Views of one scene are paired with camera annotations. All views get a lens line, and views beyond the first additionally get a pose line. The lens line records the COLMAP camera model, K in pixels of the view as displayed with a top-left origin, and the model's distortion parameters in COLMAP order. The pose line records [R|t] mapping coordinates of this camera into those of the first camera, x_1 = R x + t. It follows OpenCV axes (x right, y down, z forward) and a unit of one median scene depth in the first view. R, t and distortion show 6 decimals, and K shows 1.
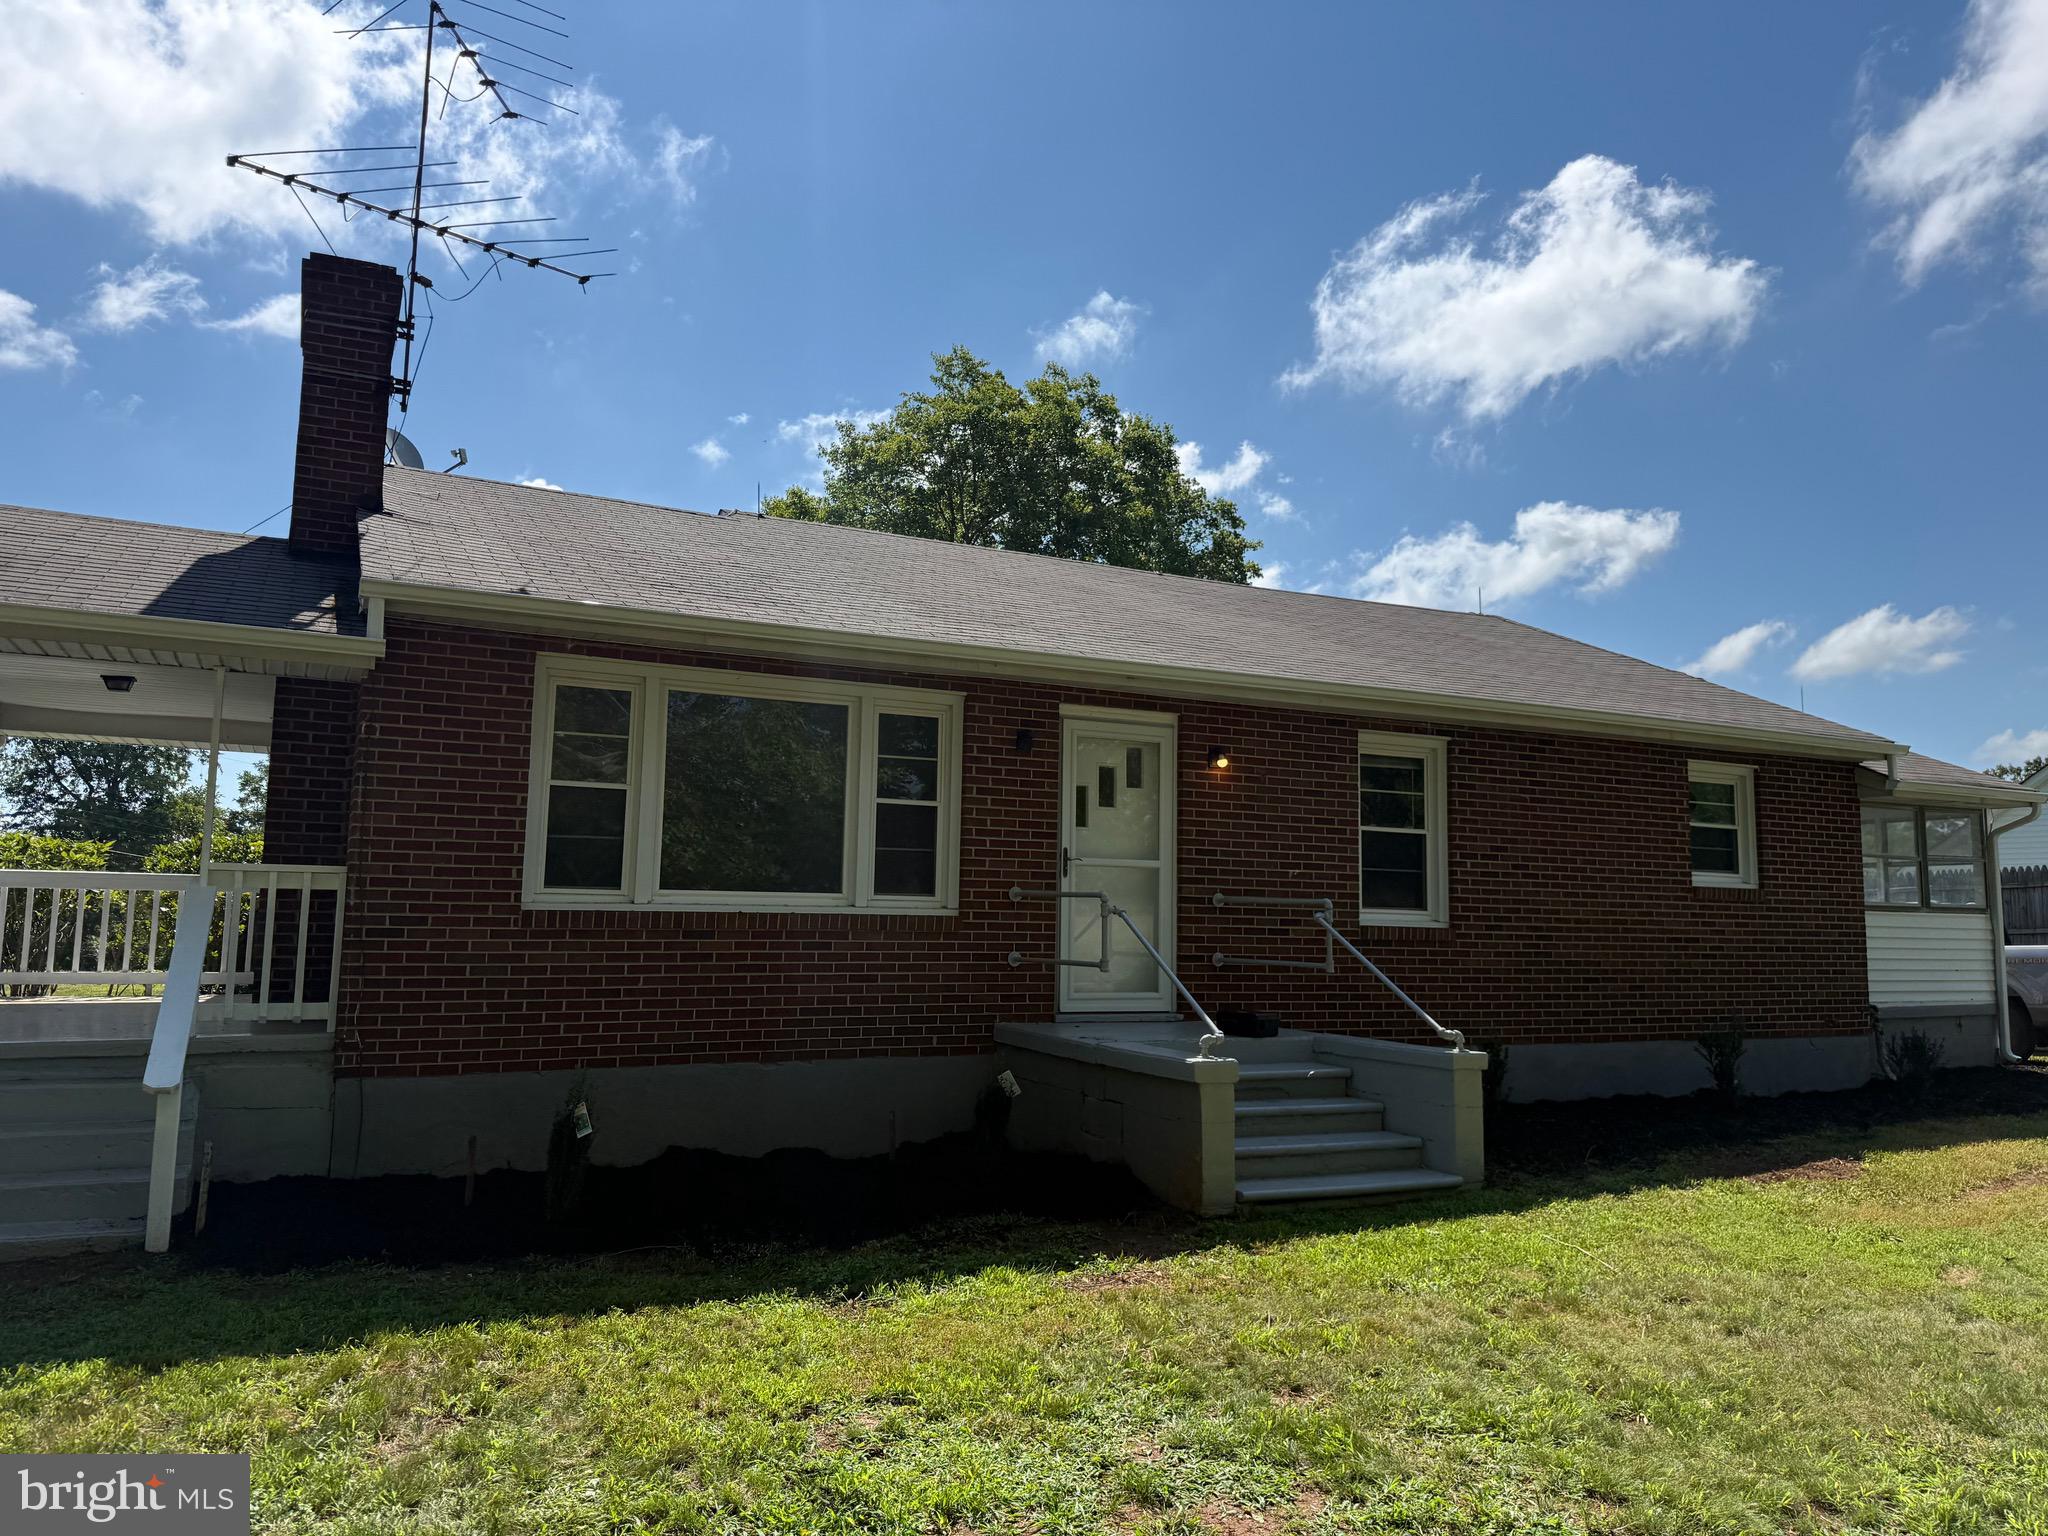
lens RADIAL K [[1409.9, 0, 1024.0], [0, 1409.9, 768.0], [0, 0, 1]] dist [0.090106, -0.116240]
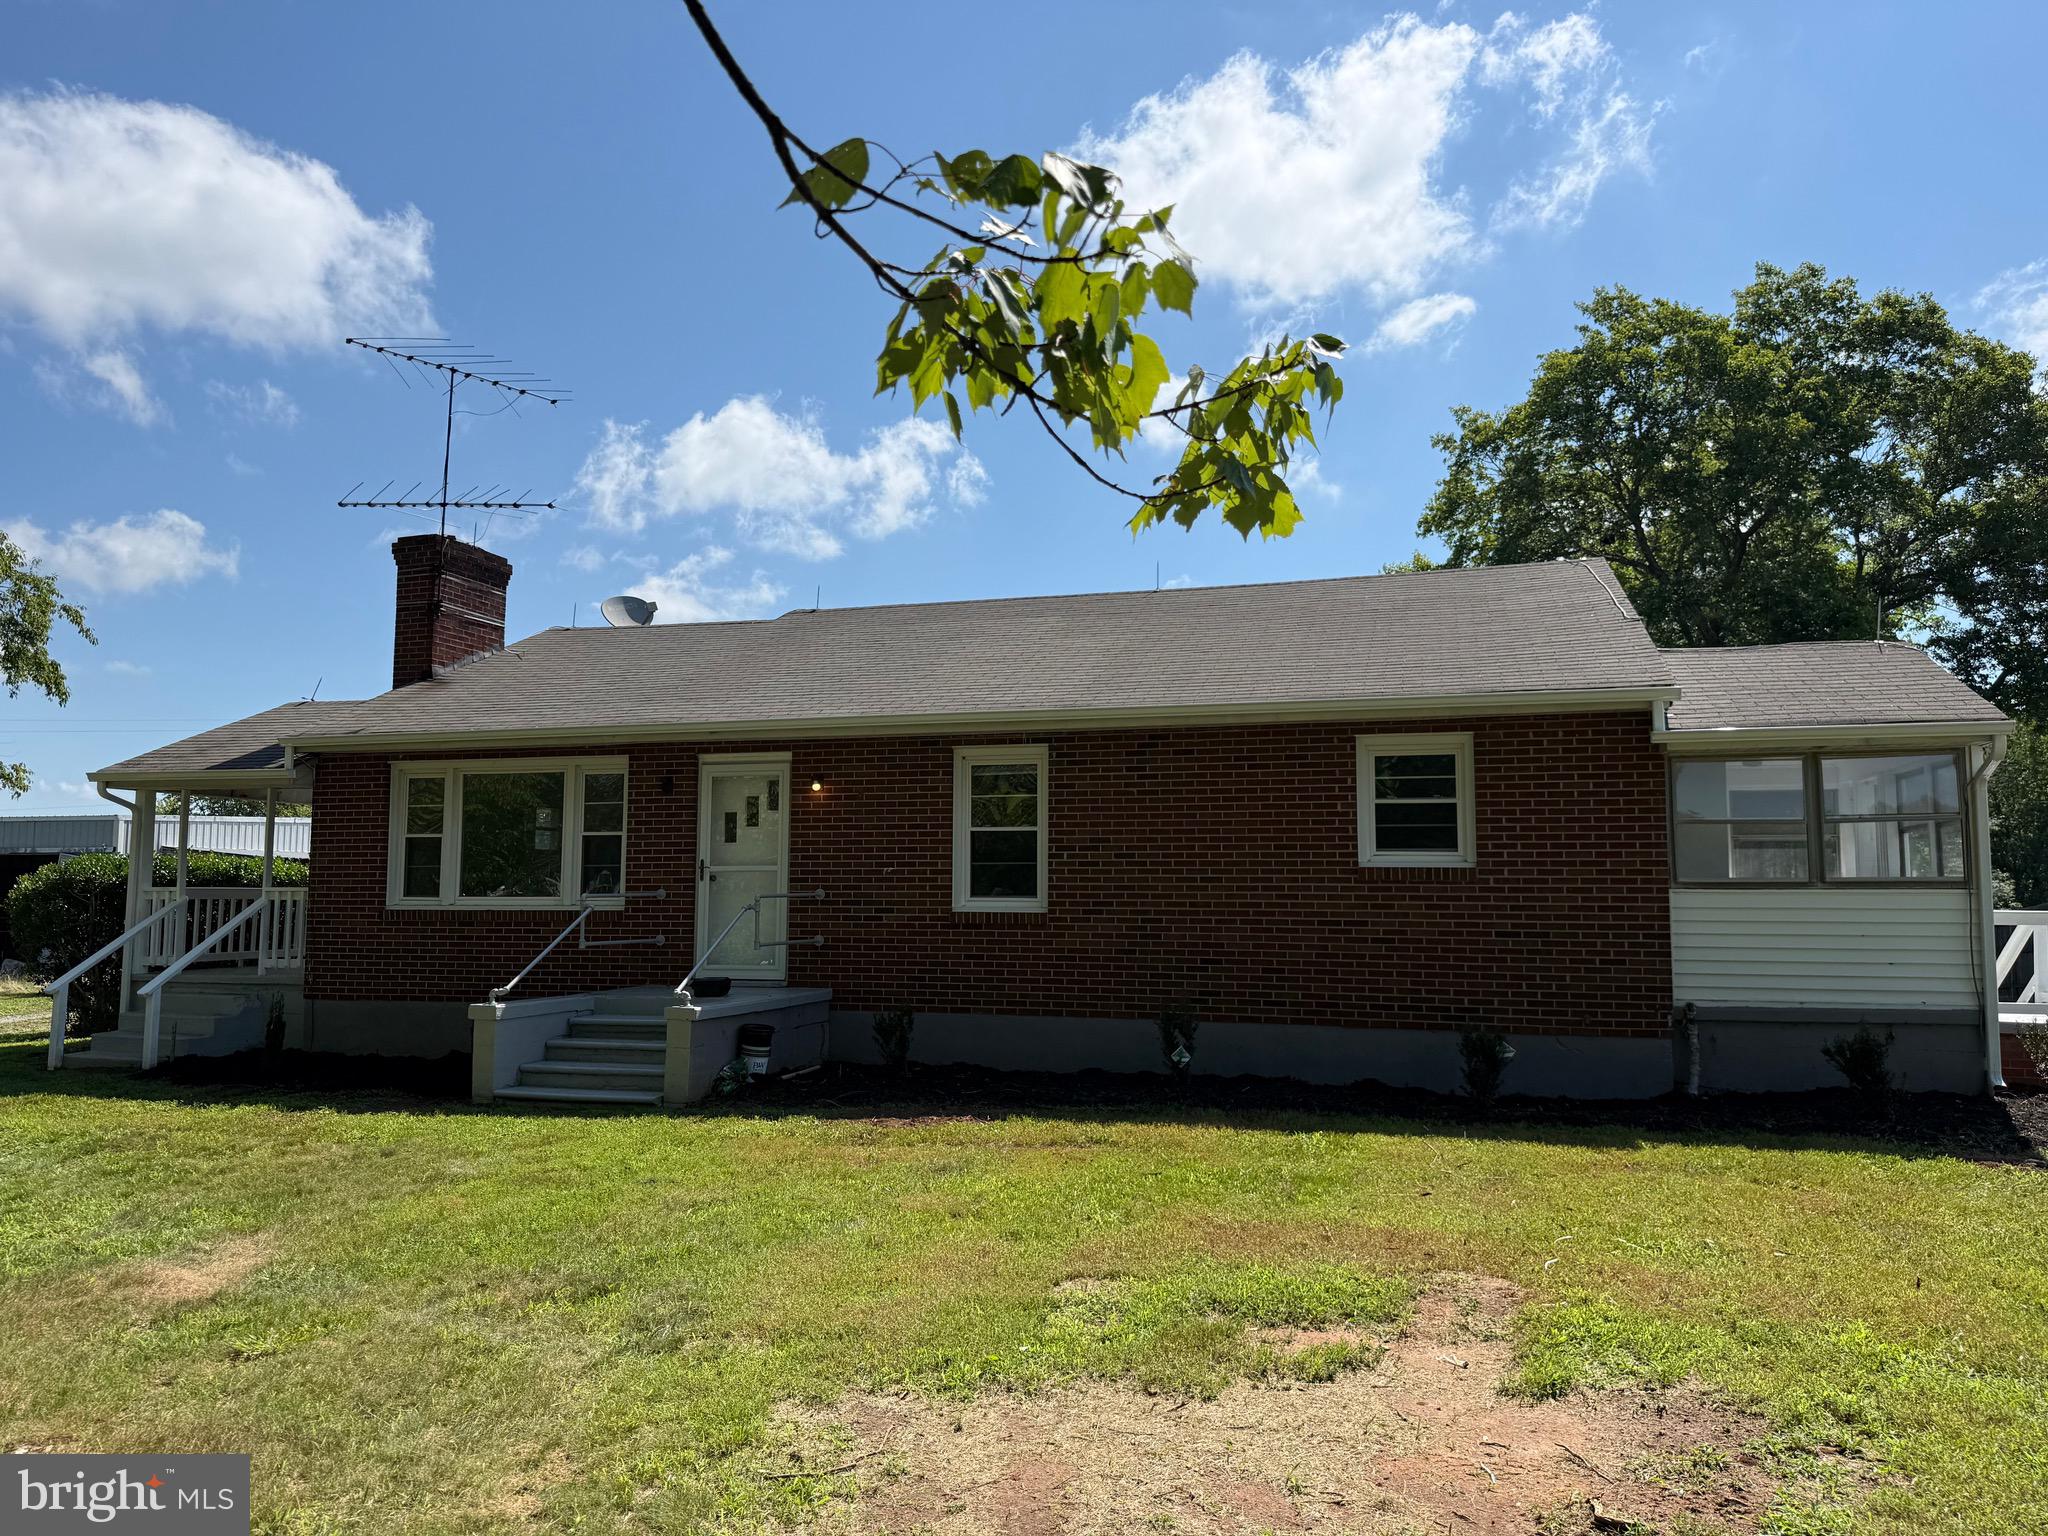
lens RADIAL K [[1409.9, 0, 1024.0], [0, 1409.9, 768.0], [0, 0, 1]] dist [0.090106, -0.116240]
pose [[0.735927, -0.083757, -0.671860, 1.164396], [0.076535, 0.996250, -0.040364, 0.046344], [0.672721, -0.021716, 0.739577, 0.185087]]
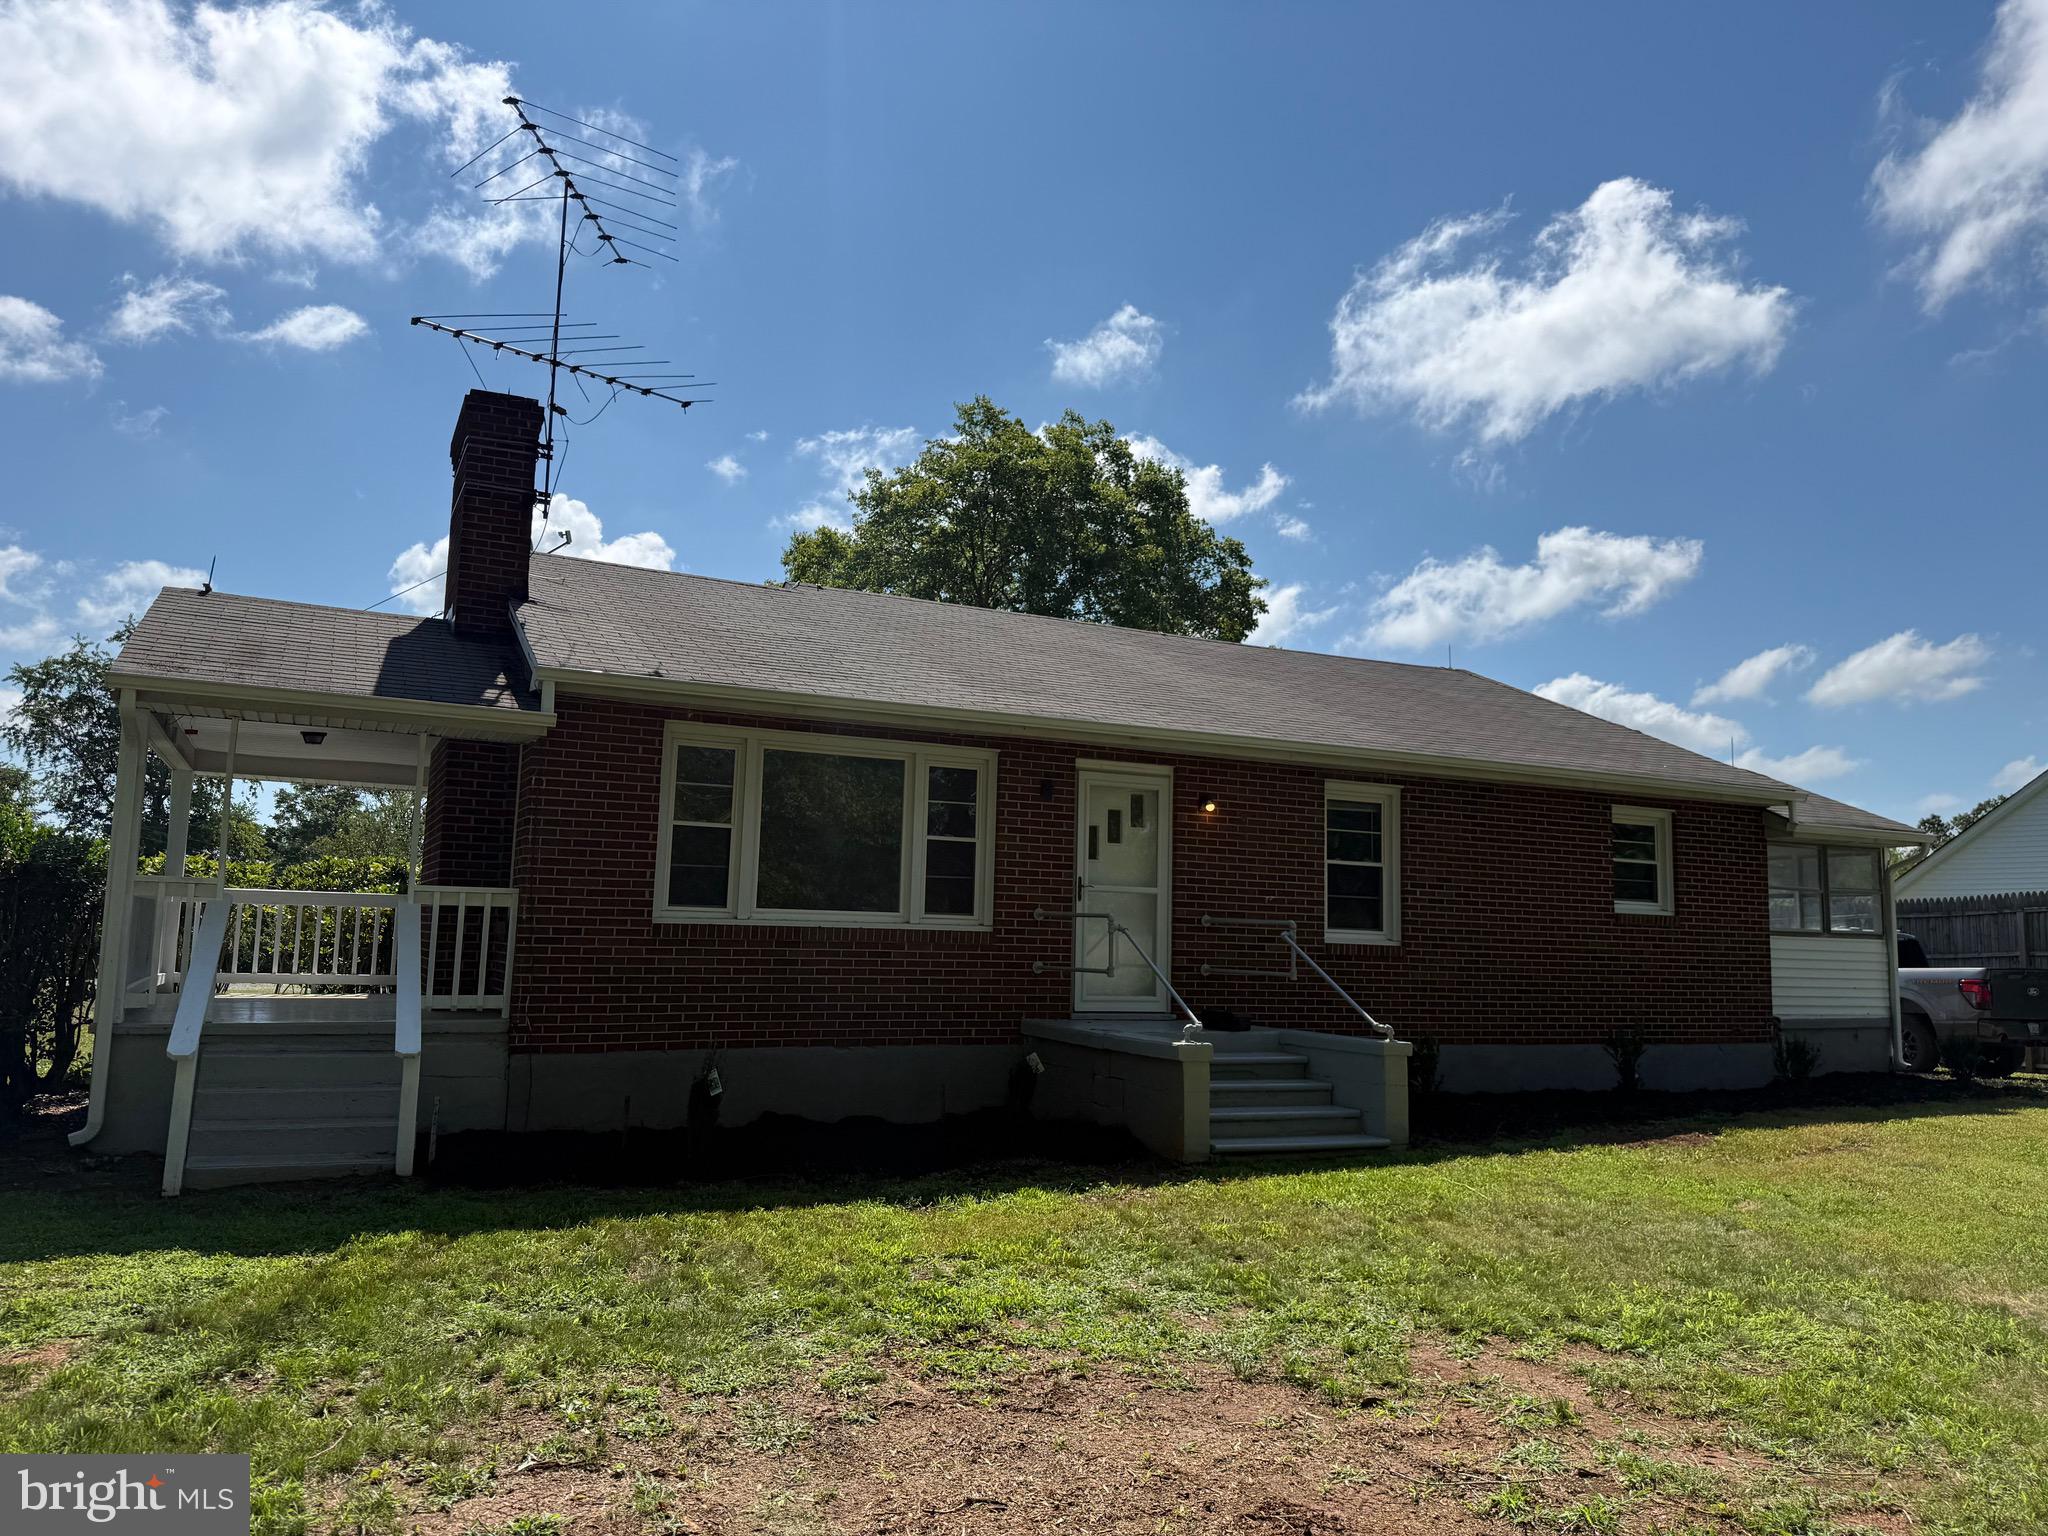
lens RADIAL K [[1409.9, 0, 1024.0], [0, 1409.9, 768.0], [0, 0, 1]] dist [0.090106, -0.116240]
pose [[0.999933, 0.007339, -0.008974, -0.008495], [-0.007464, 0.999874, -0.014035, -0.019530], [0.008870, 0.014101, 0.999861, -0.216777]]
